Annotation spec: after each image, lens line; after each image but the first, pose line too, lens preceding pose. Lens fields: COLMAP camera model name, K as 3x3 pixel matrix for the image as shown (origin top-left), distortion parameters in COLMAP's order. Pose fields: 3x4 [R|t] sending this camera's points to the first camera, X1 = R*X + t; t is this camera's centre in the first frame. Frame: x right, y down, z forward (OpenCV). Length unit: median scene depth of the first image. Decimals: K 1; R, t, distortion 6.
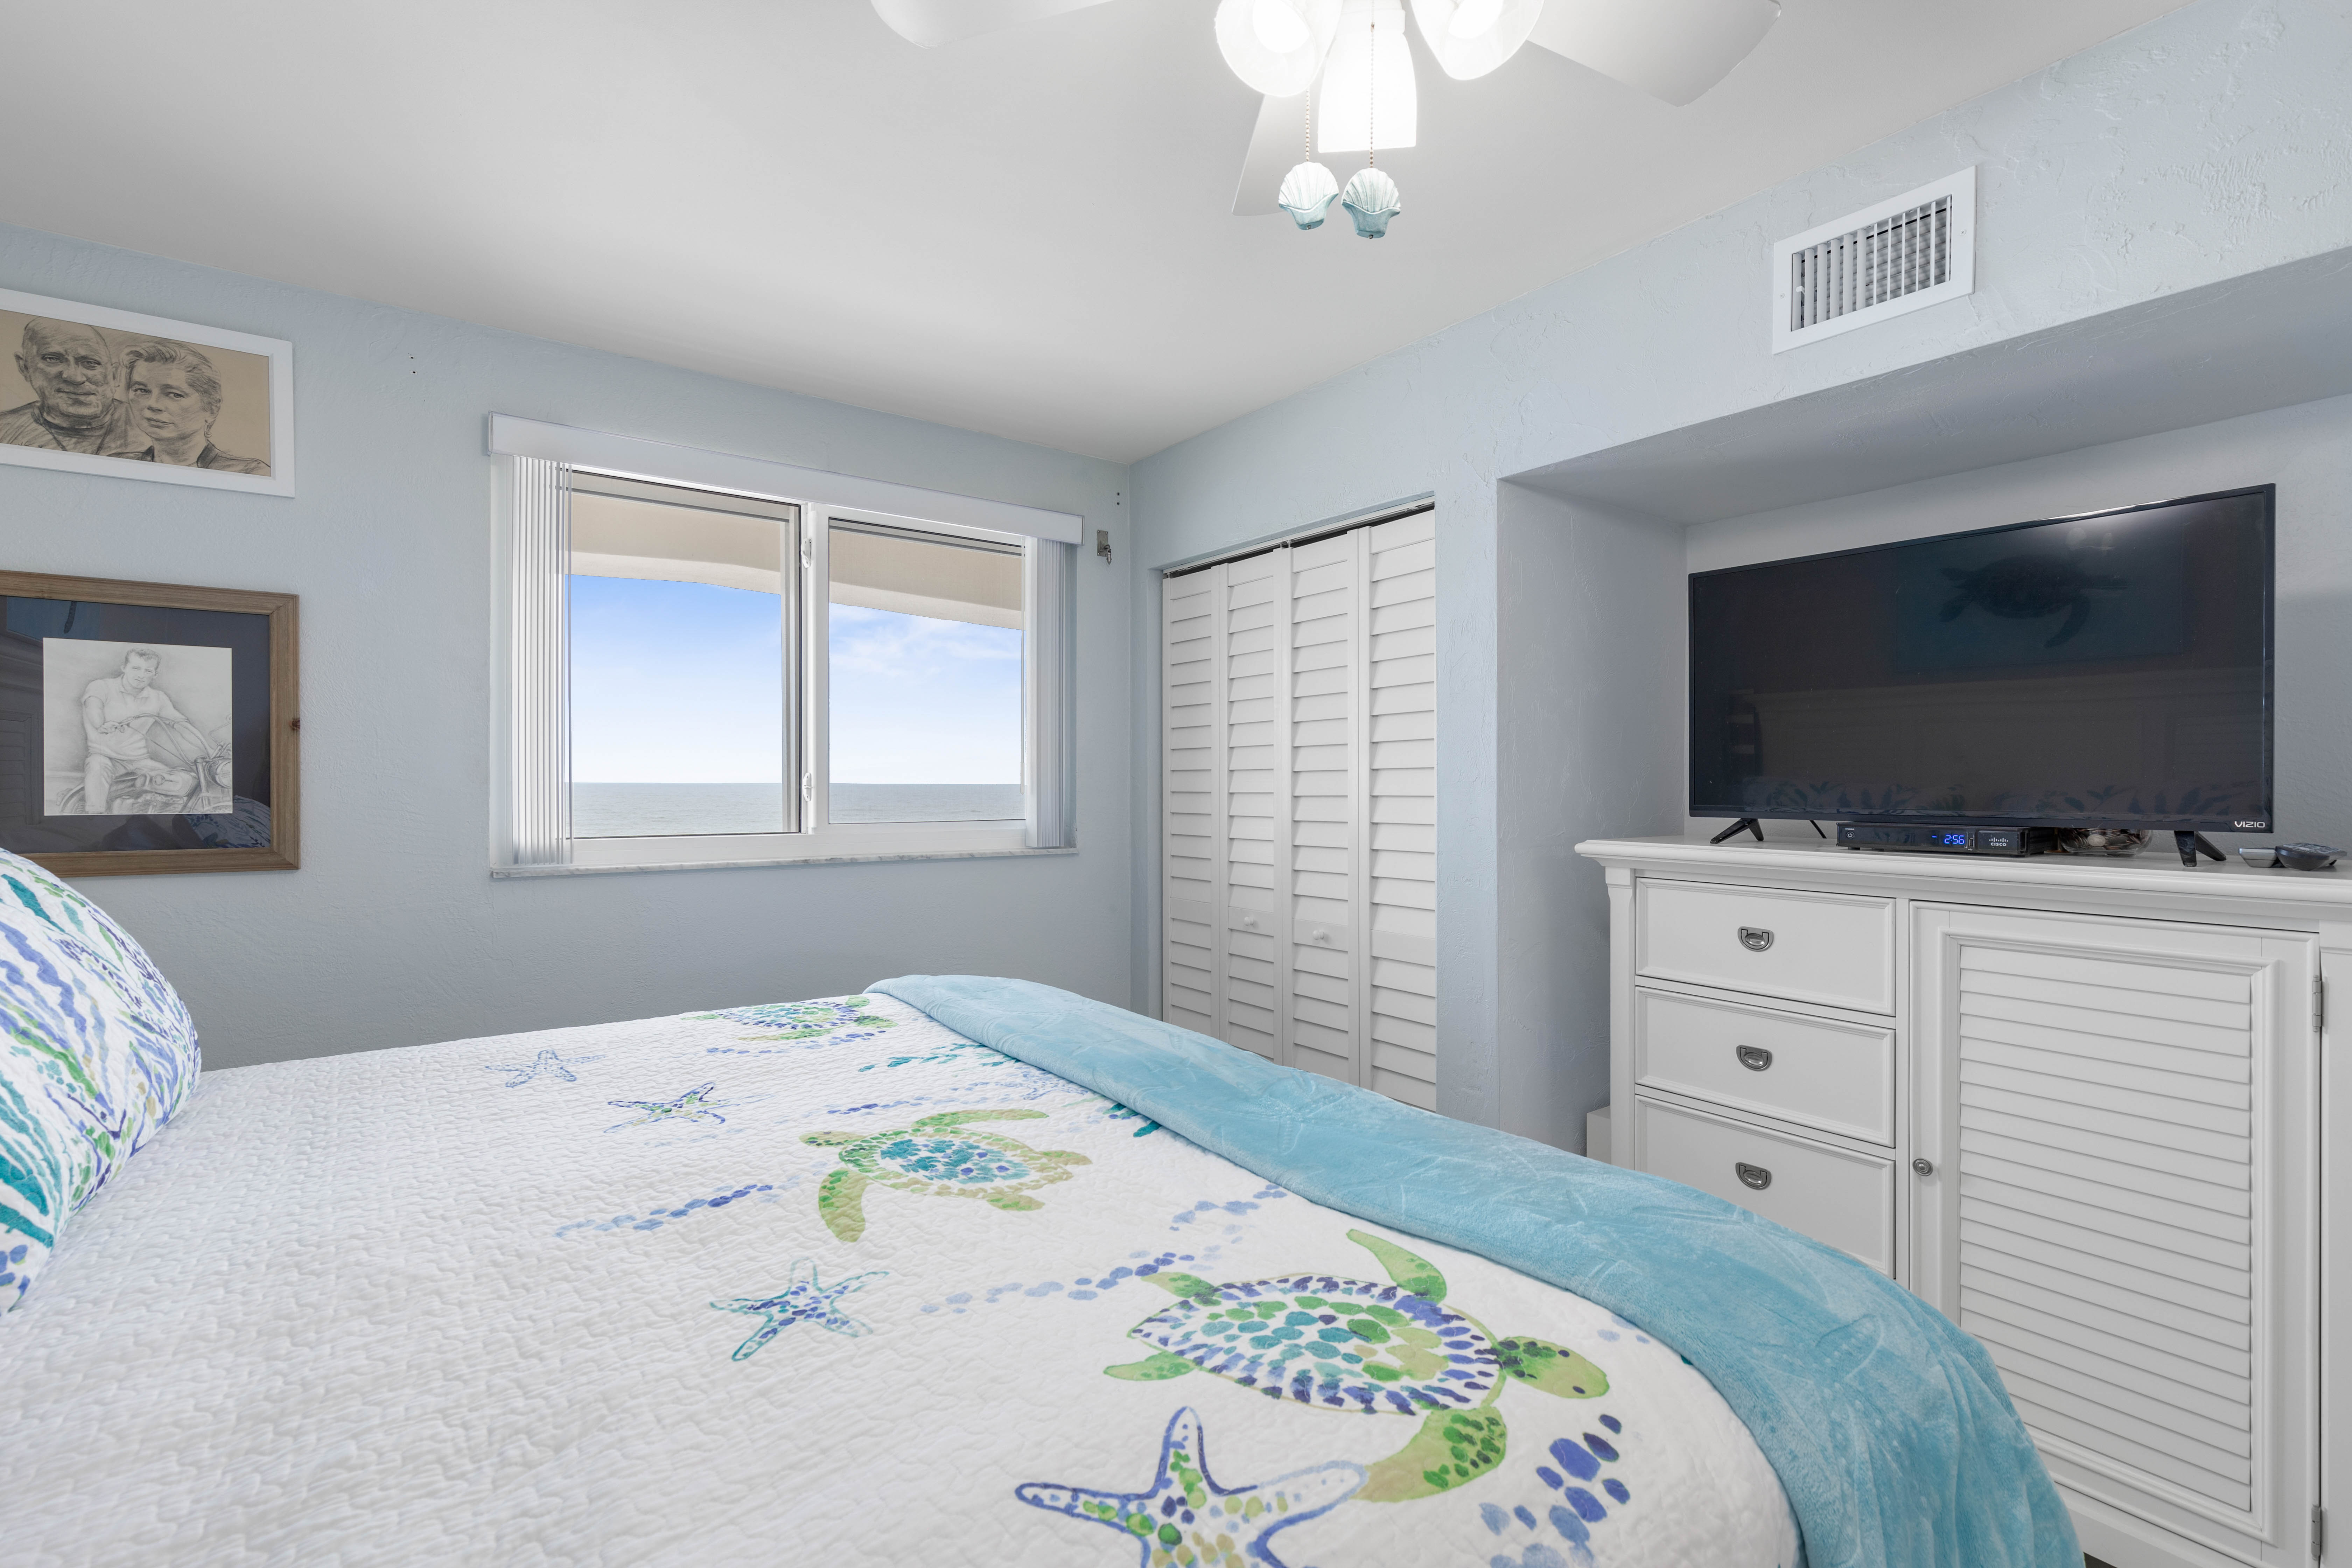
lens RADIAL K [[1073.2, 0, 1192.0], [0, 1073.2, 783.0], [0, 0, 1]] dist [0.000718, -0.000241]
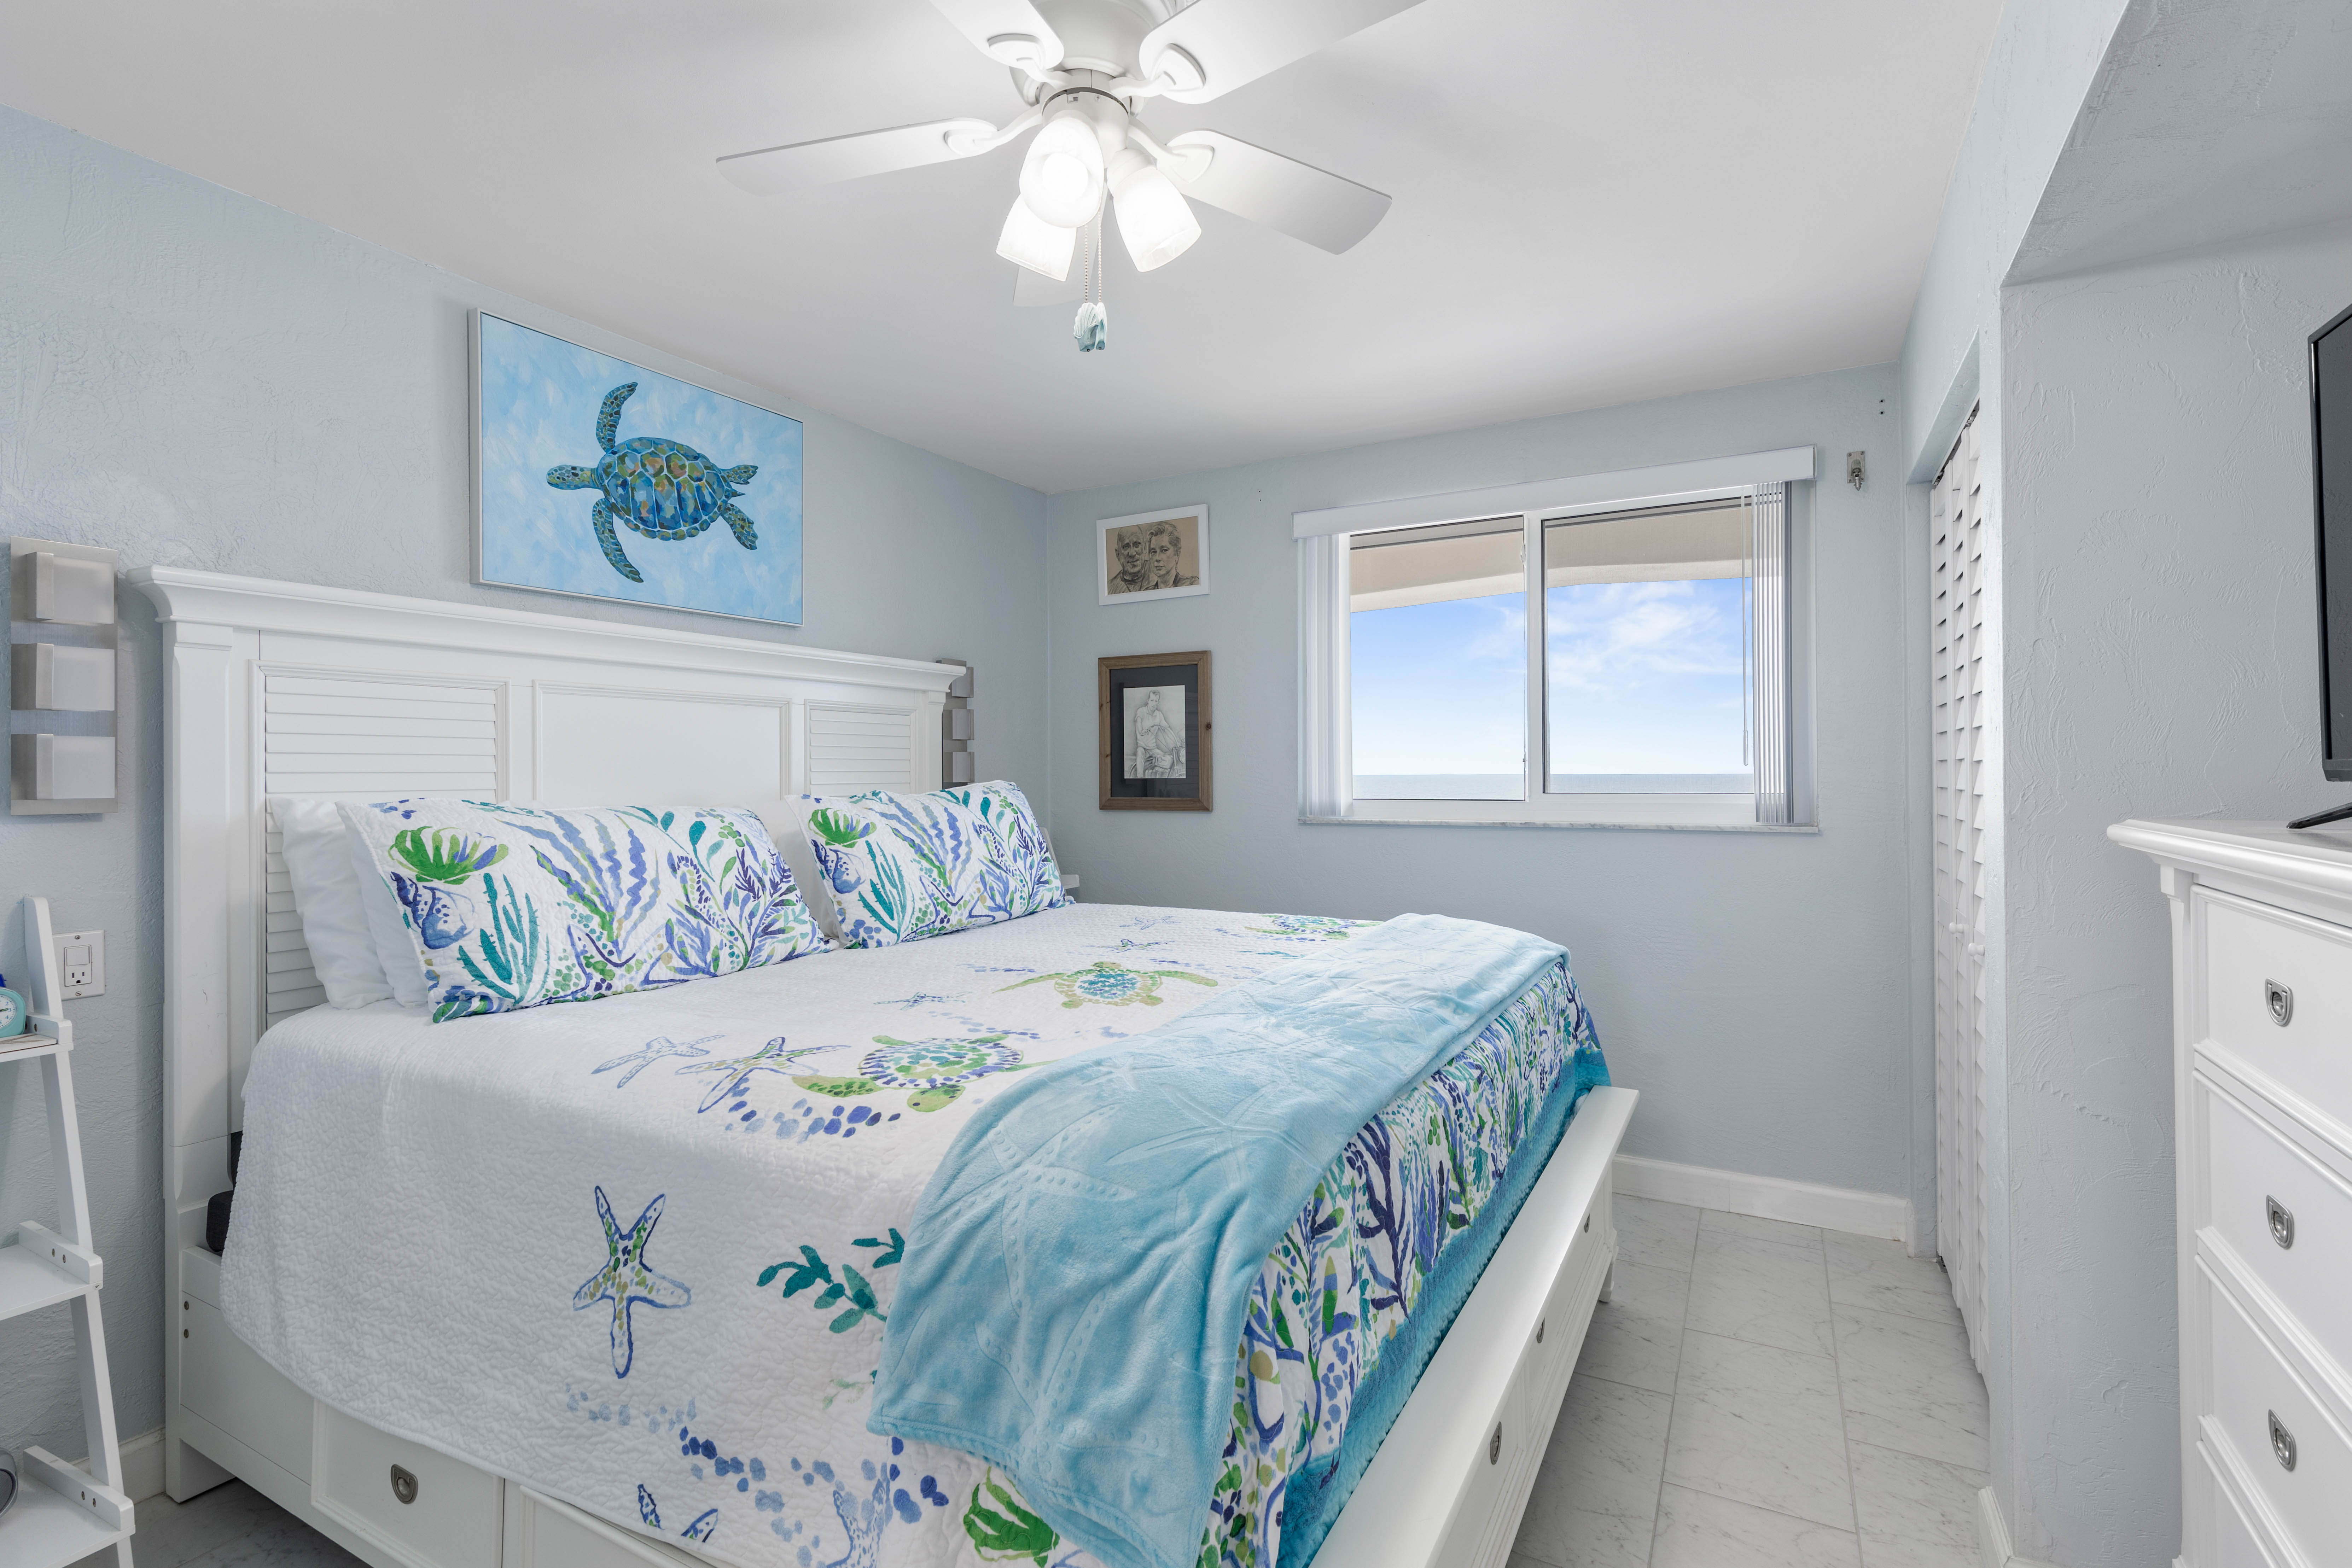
lens RADIAL K [[1093.4, 0, 1181.8], [0, 1093.4, 771.2], [0, 0, 1]] dist [0.009189, -0.000421]
pose [[0.405460, -0.007504, -0.914082, 0.764753], [0.005151, 0.999969, -0.005924, 0.027964], [0.914098, -0.002307, 0.405486, 0.261610]]
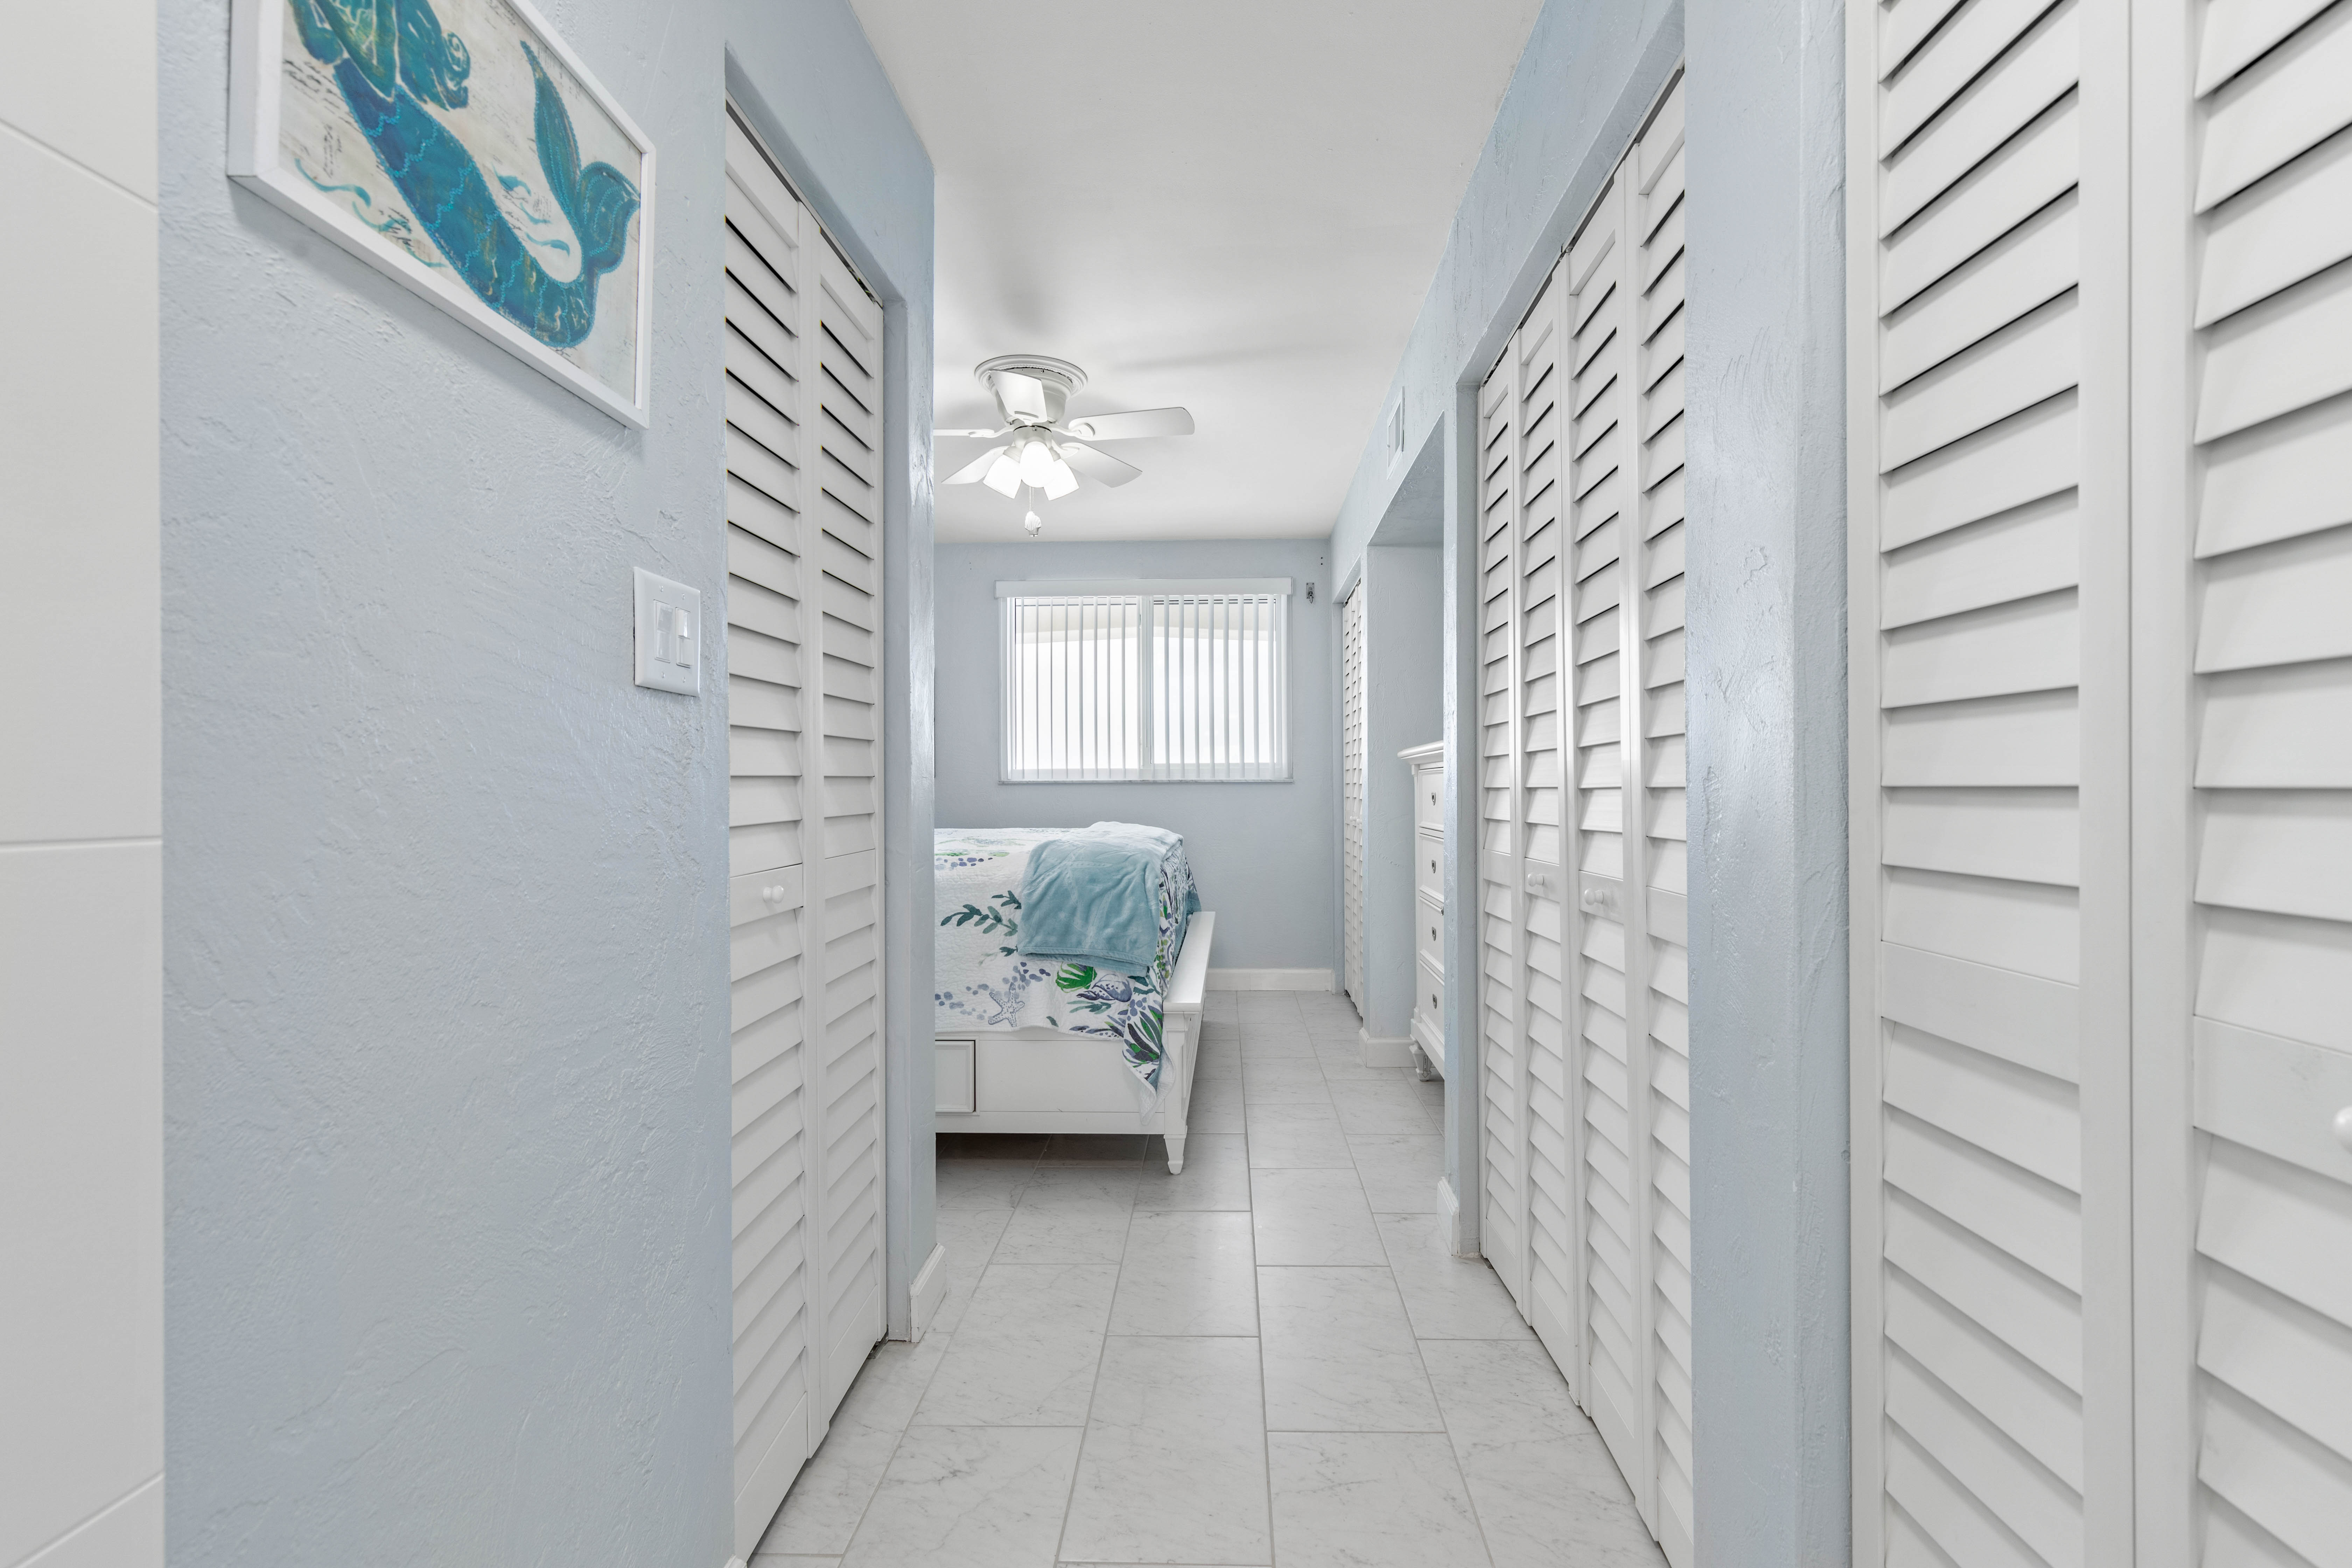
lens RADIAL K [[1073.2, 0, 1192.0], [0, 1073.2, 783.0], [0, 0, 1]] dist [0.000718, -0.000241]
pose [[0.771391, -0.010834, -0.636269, 1.261704], [0.005329, 0.999930, -0.010566, 0.129101], [0.636339, 0.004760, 0.771395, -0.561908]]
